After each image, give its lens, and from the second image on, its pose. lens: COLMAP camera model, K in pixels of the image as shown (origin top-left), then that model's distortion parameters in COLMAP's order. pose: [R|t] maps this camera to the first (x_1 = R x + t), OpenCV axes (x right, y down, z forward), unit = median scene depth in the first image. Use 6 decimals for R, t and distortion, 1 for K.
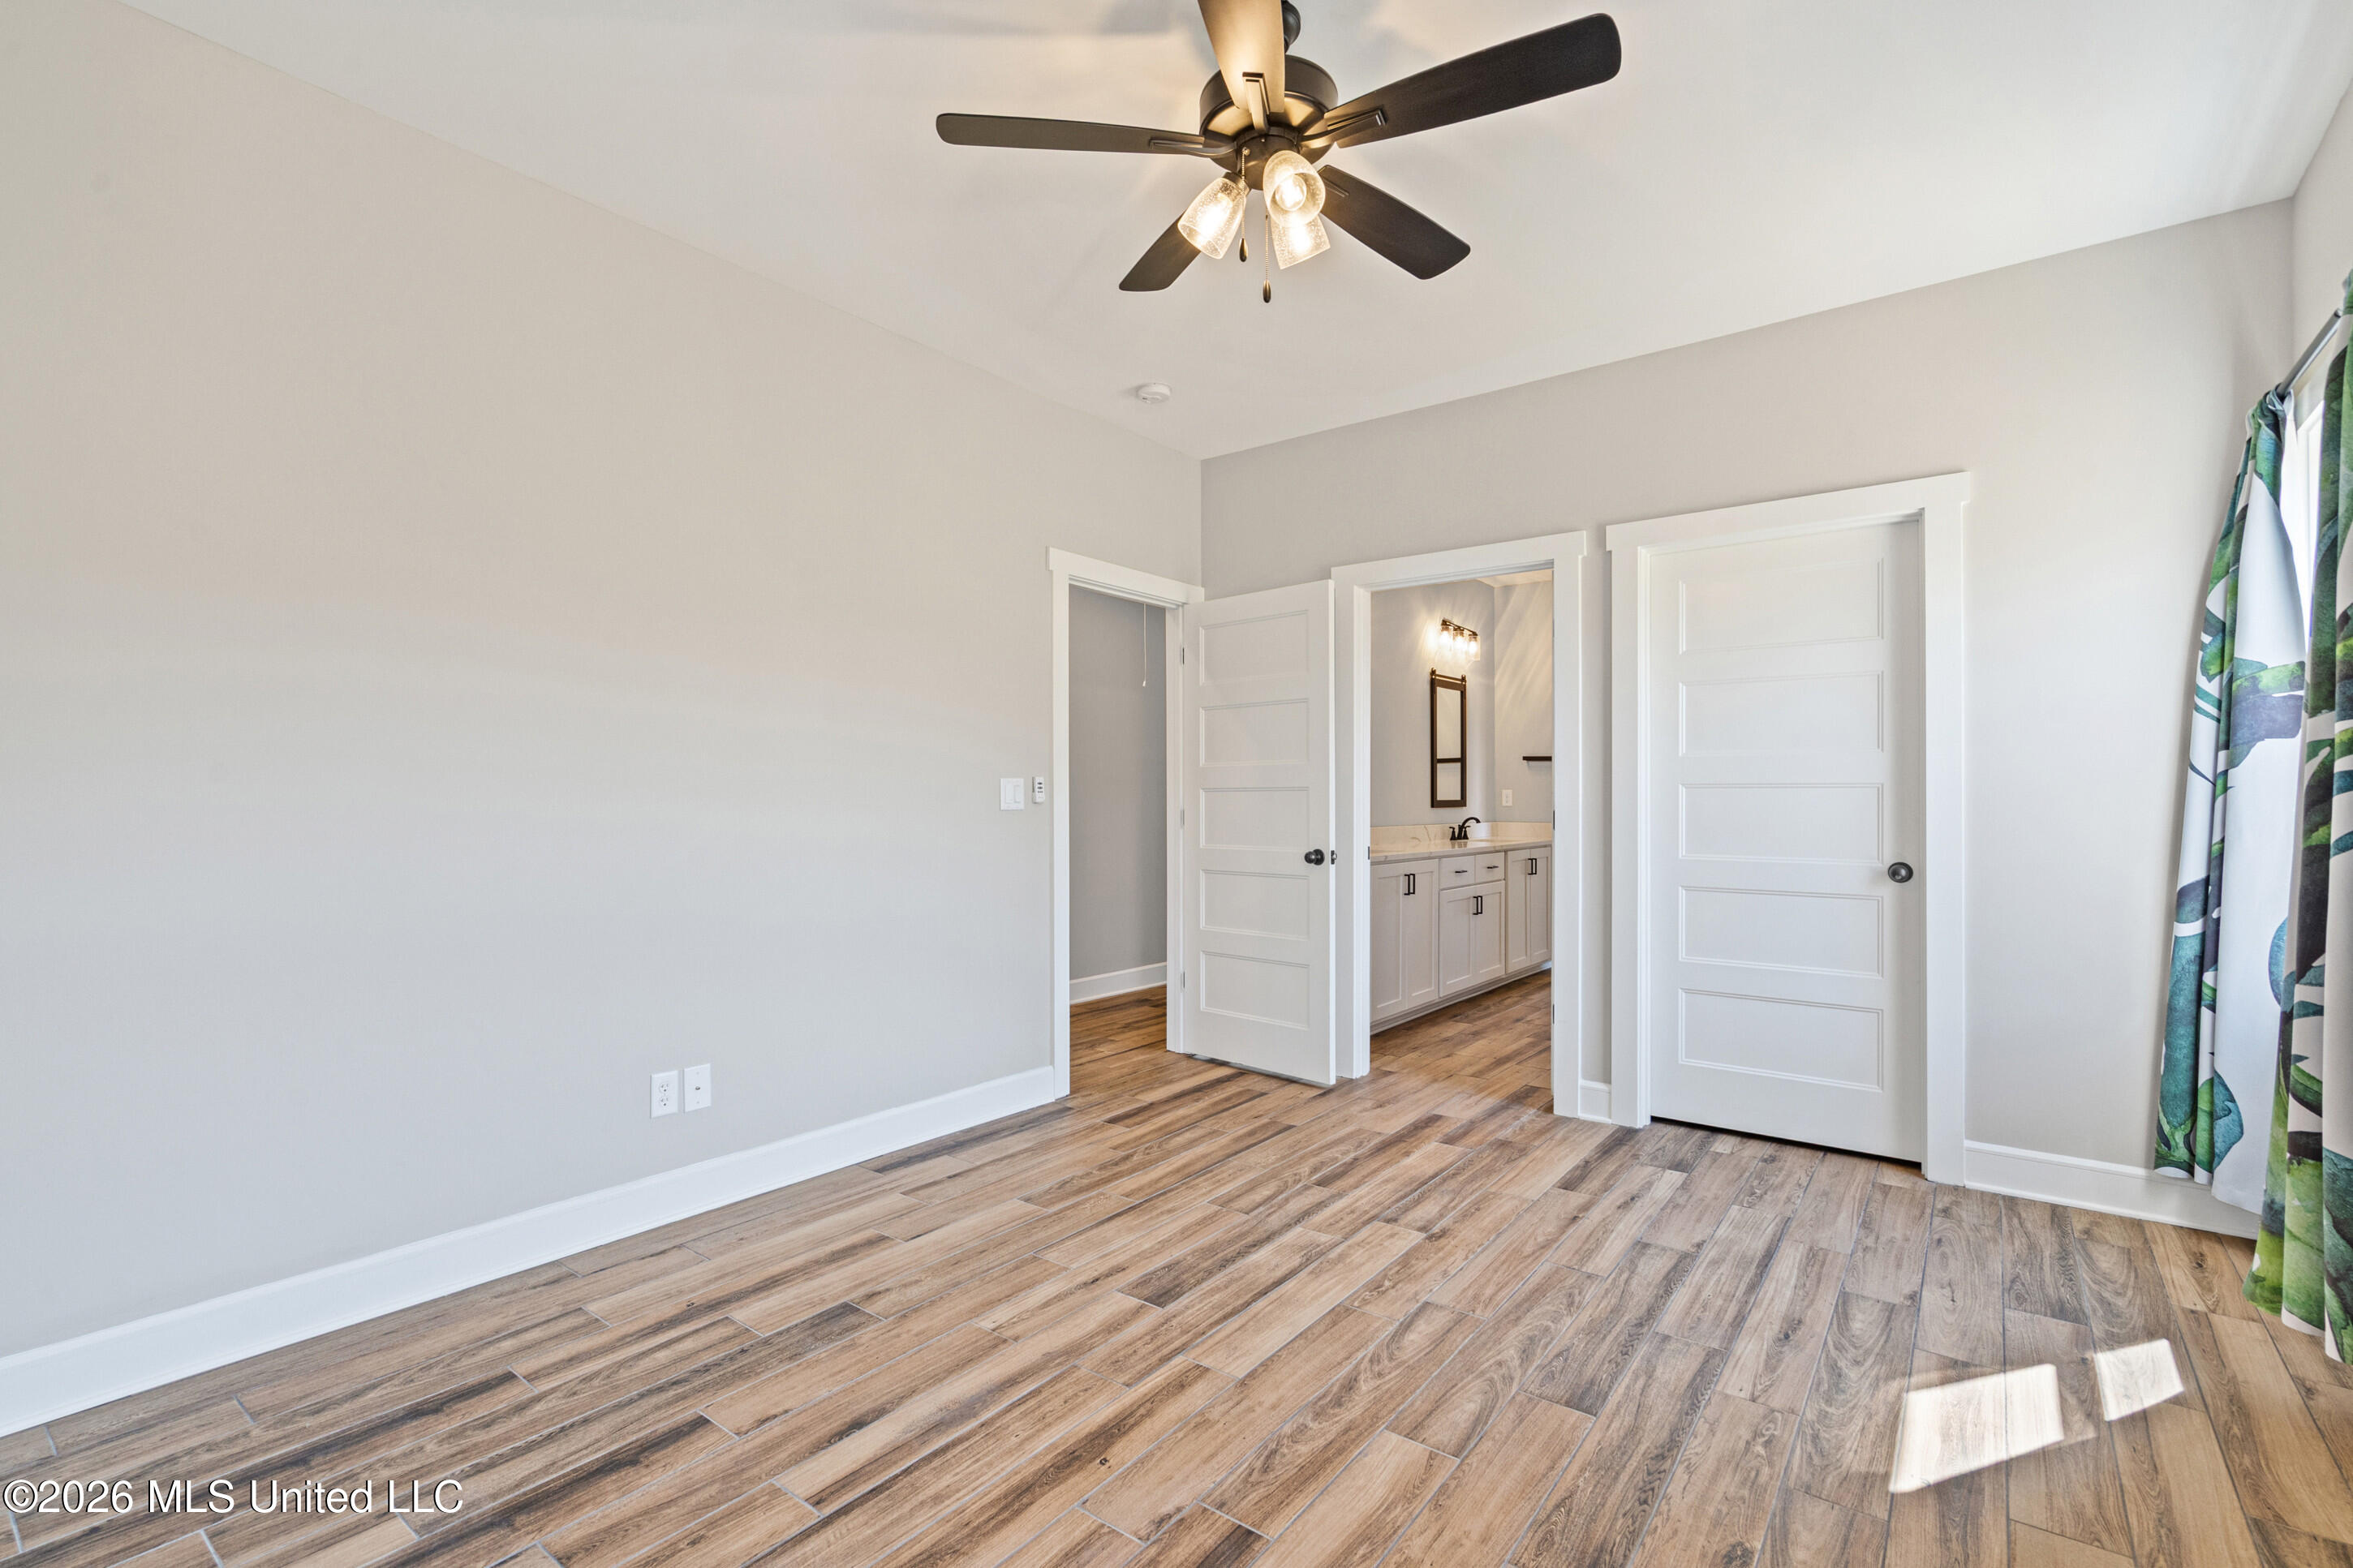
lens RADIAL K [[1065.7, 0, 1171.2], [0, 1065.7, 796.8], [0, 0, 1]] dist [-0.013993, -0.002052]
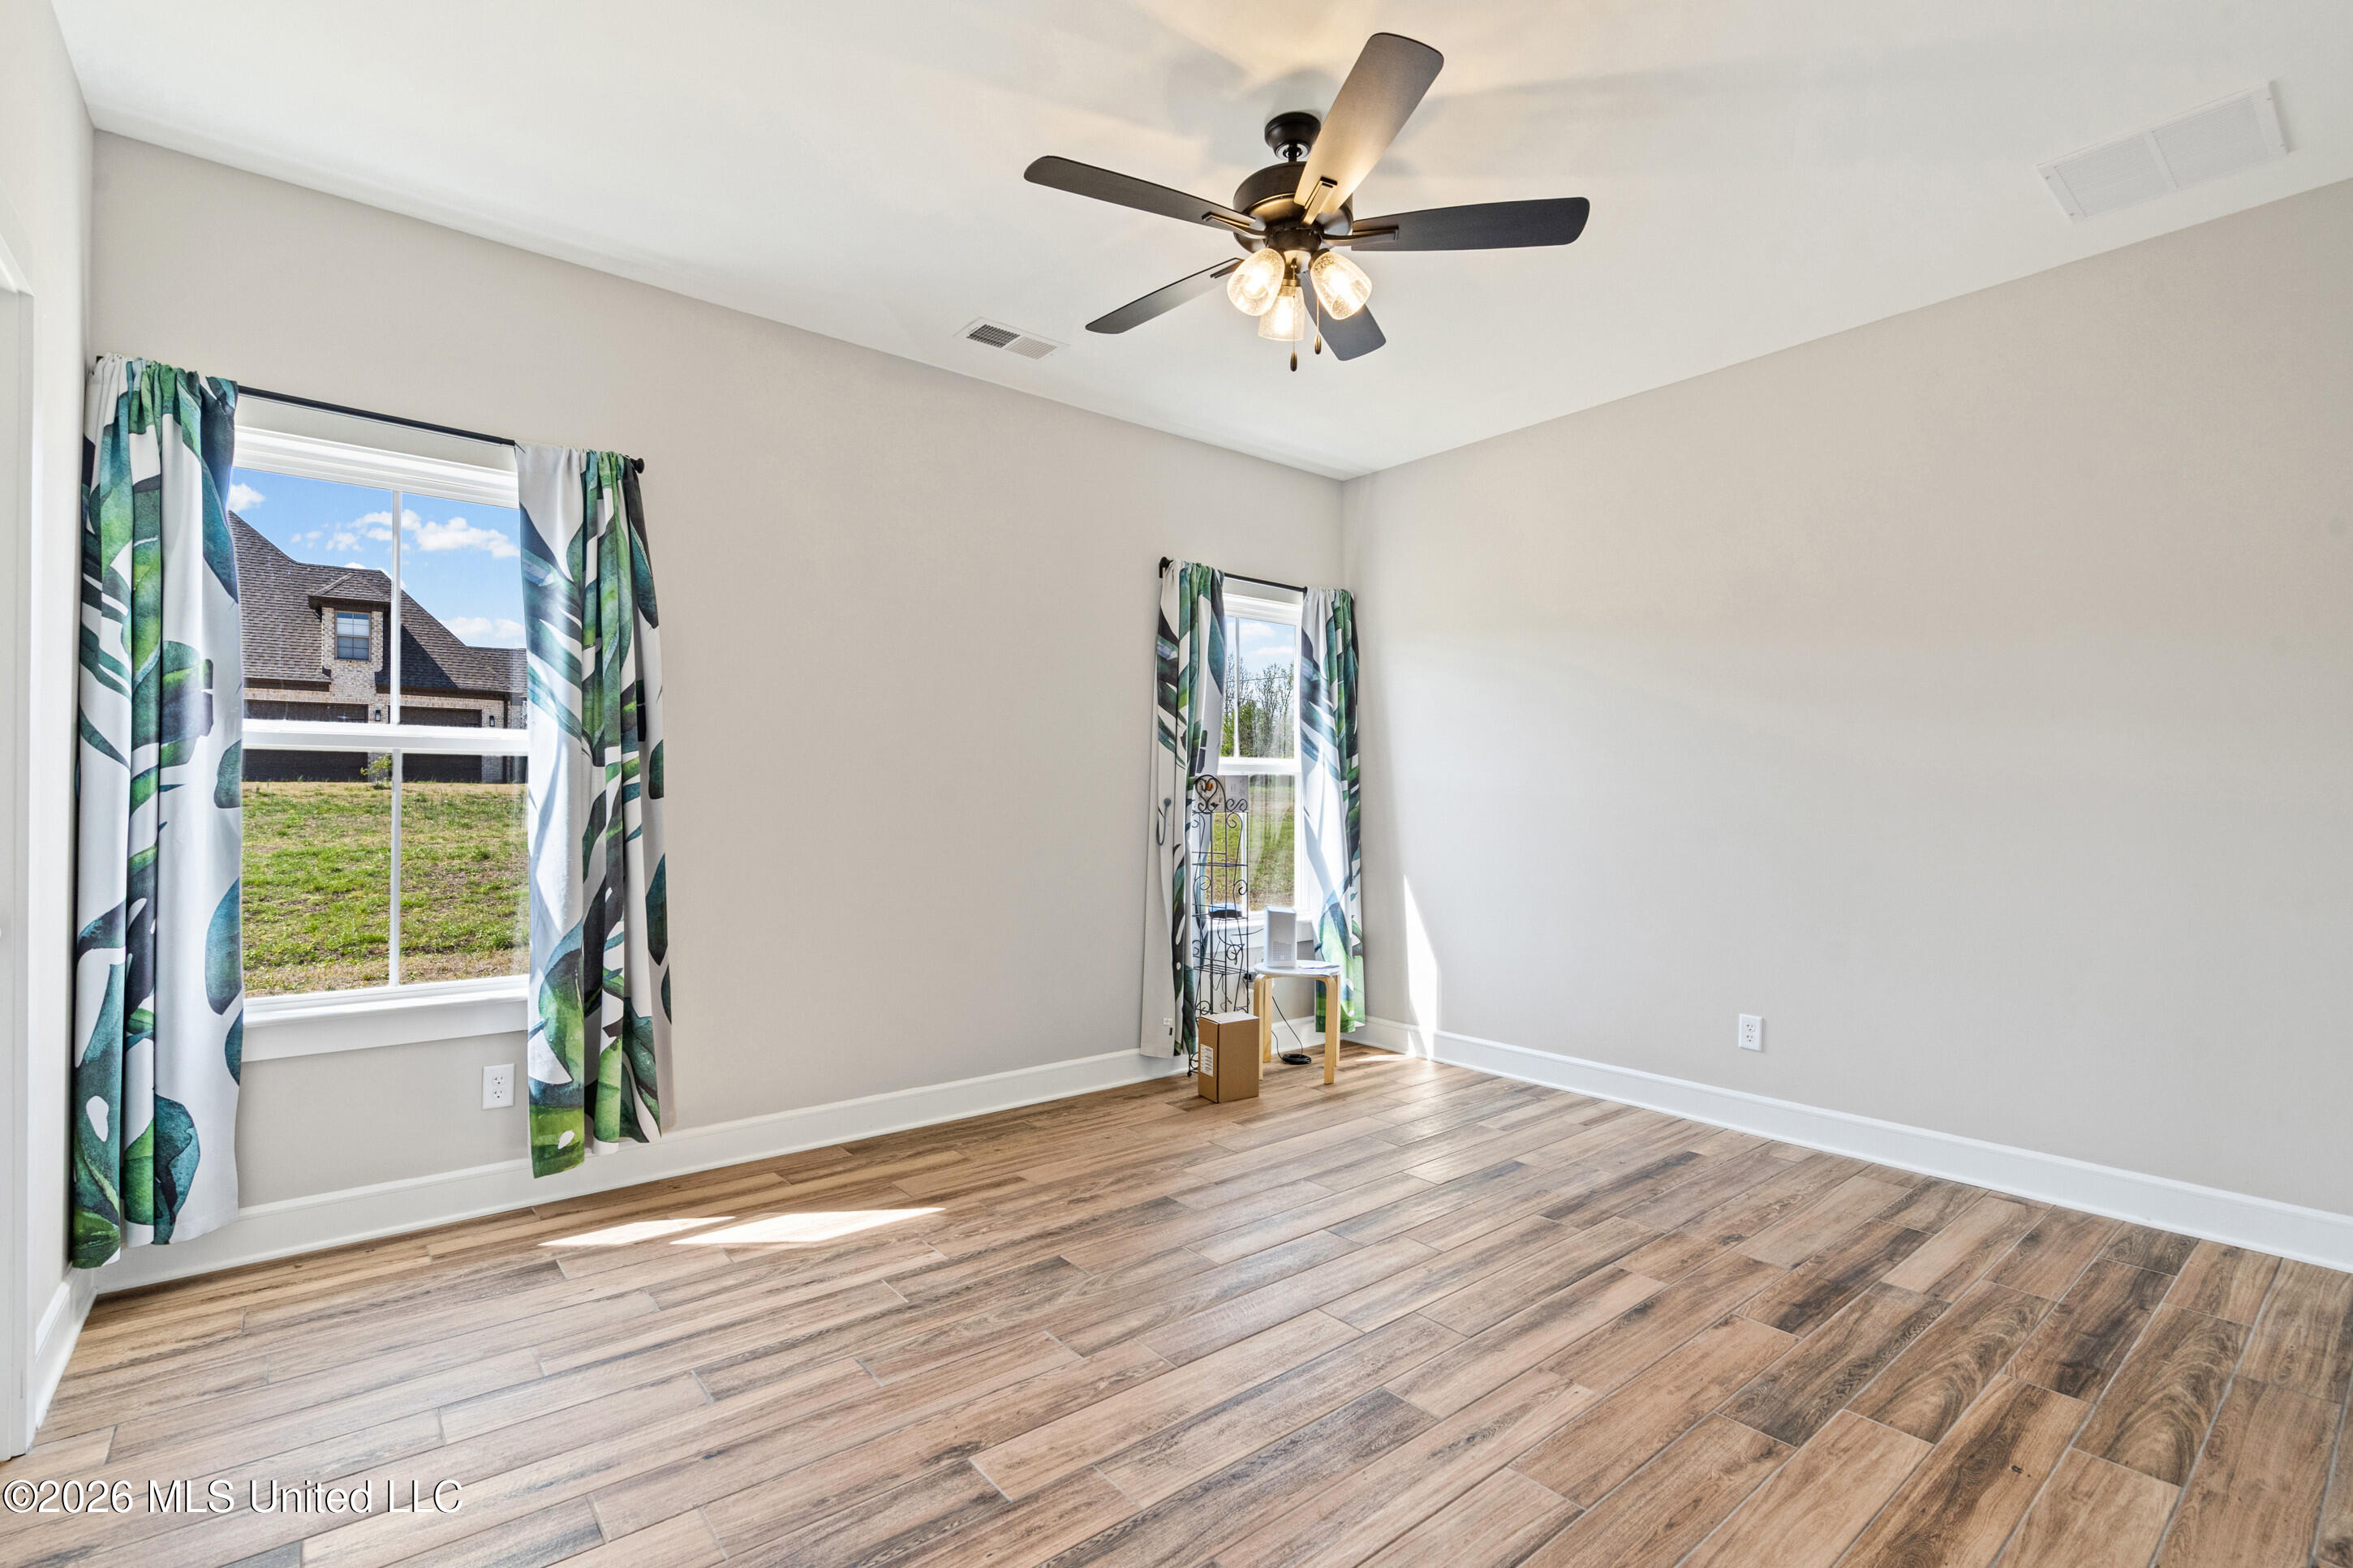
lens RADIAL K [[1065.7, 0, 1137.9], [0, 1065.7, 796.7], [0, 0, 1]] dist [-0.013993, -0.002052]
pose [[-0.967249, 0.000315, 0.253828, -0.035830], [-0.001657, 0.999970, -0.007555, 0.004607], [-0.253823, -0.007728, -0.967220, 1.908912]]
